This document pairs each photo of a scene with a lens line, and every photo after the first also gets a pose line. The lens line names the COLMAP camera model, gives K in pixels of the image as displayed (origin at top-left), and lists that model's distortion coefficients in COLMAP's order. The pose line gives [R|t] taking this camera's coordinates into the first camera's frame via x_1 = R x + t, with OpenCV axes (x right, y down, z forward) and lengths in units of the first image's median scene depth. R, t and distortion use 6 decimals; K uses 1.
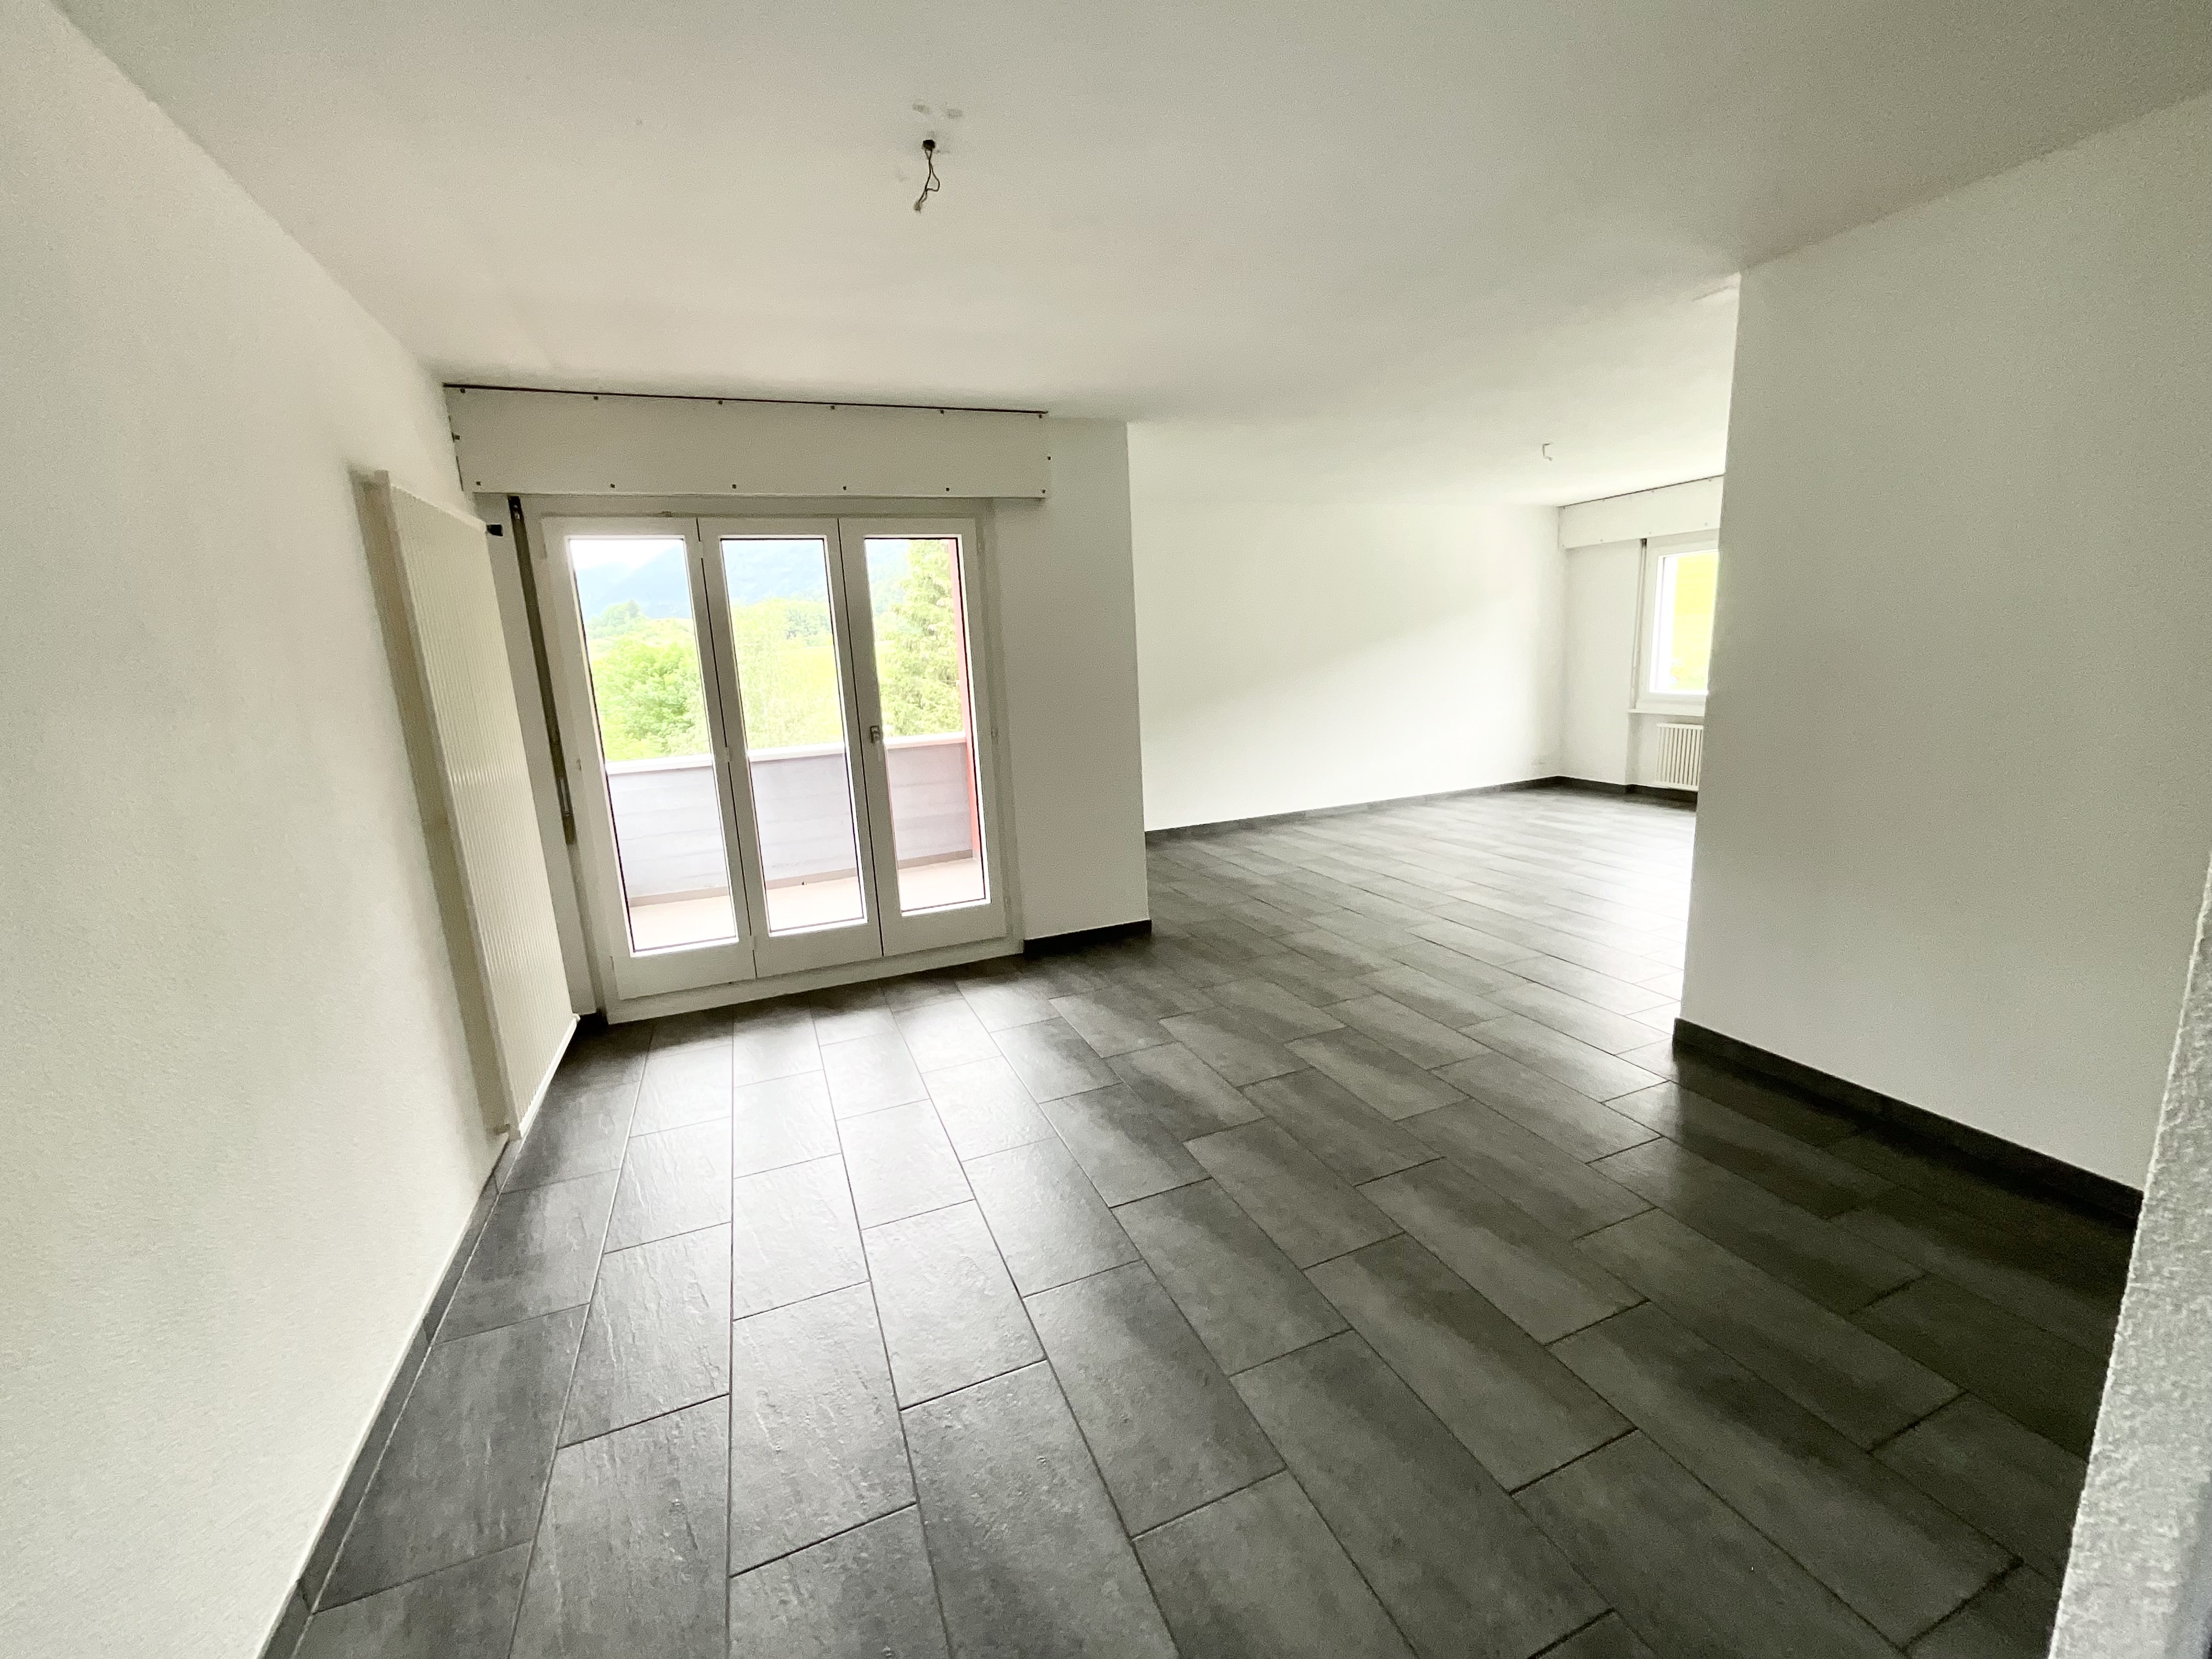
lens RADIAL K [[892.9, 0, 1106.0], [0, 892.9, 829.5], [0, 0, 1]] dist [0.001844, 0.000521]
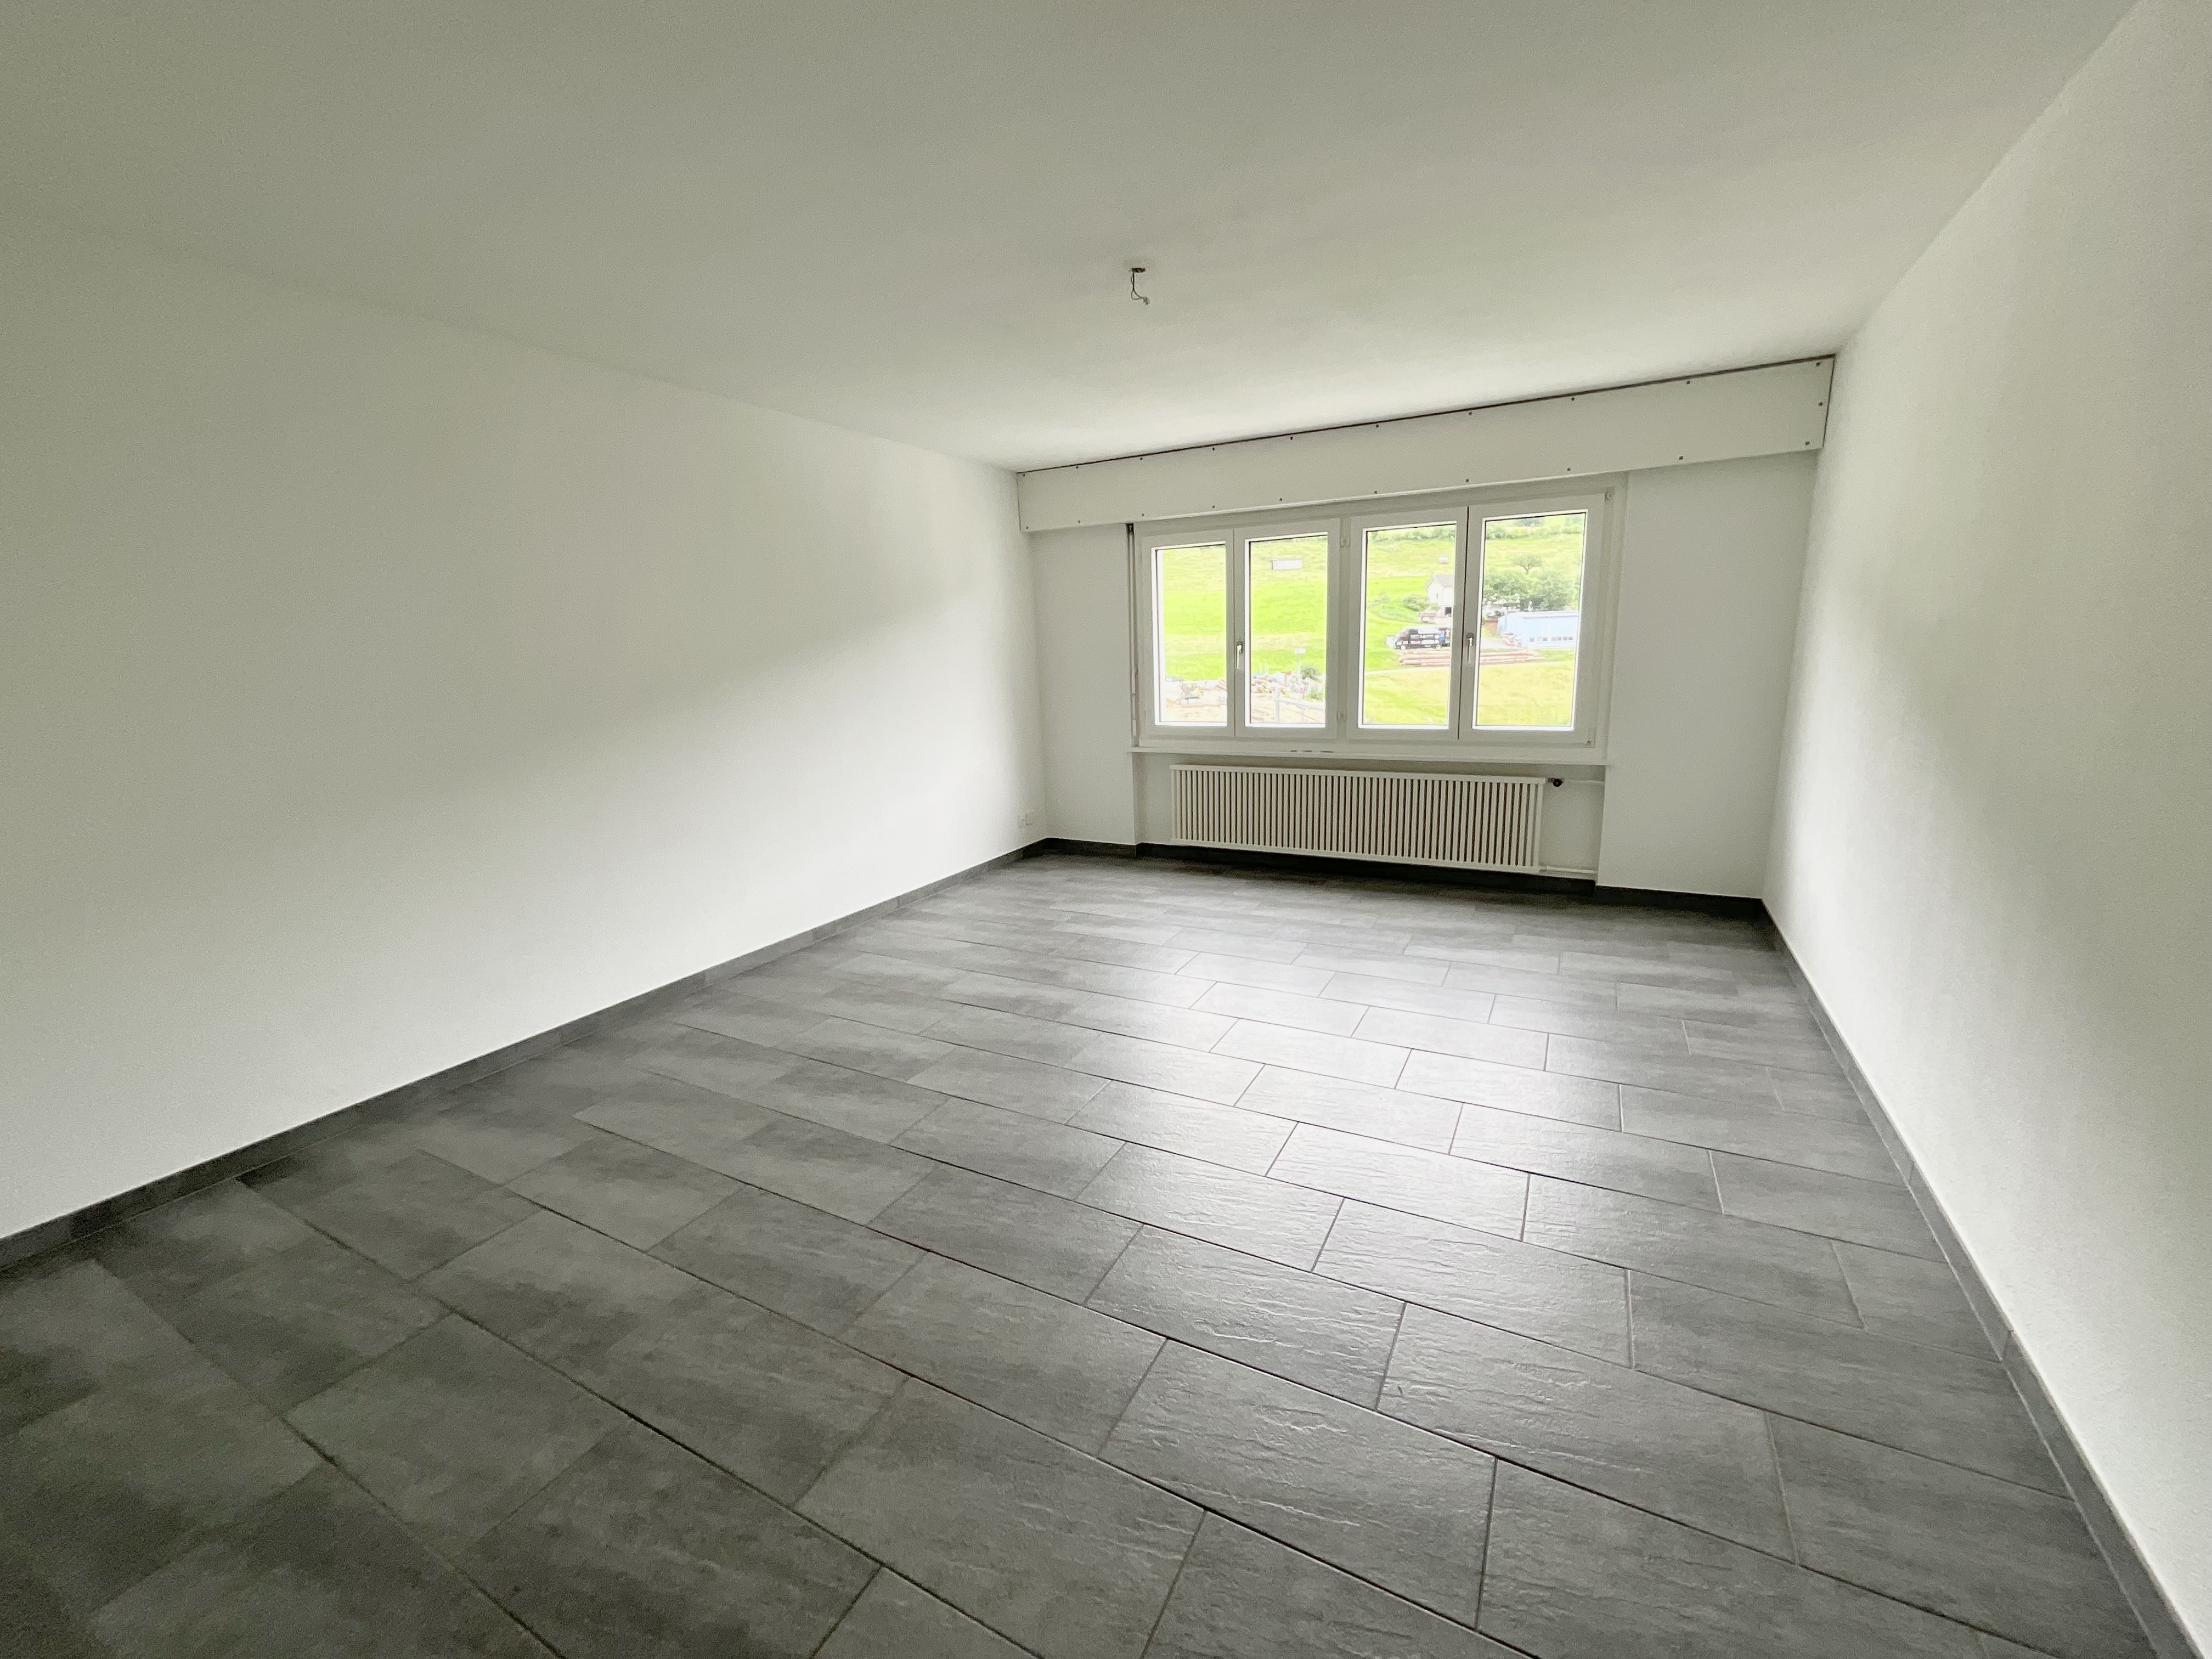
lens RADIAL K [[892.9, 0, 1106.0], [0, 892.9, 829.5], [0, 0, 1]] dist [0.001844, 0.000521]
pose [[0.771365, -0.110050, 0.626805, 0.085806], [0.123681, 0.992079, 0.021977, -0.087902], [-0.624258, 0.060572, 0.778866, 0.437418]]
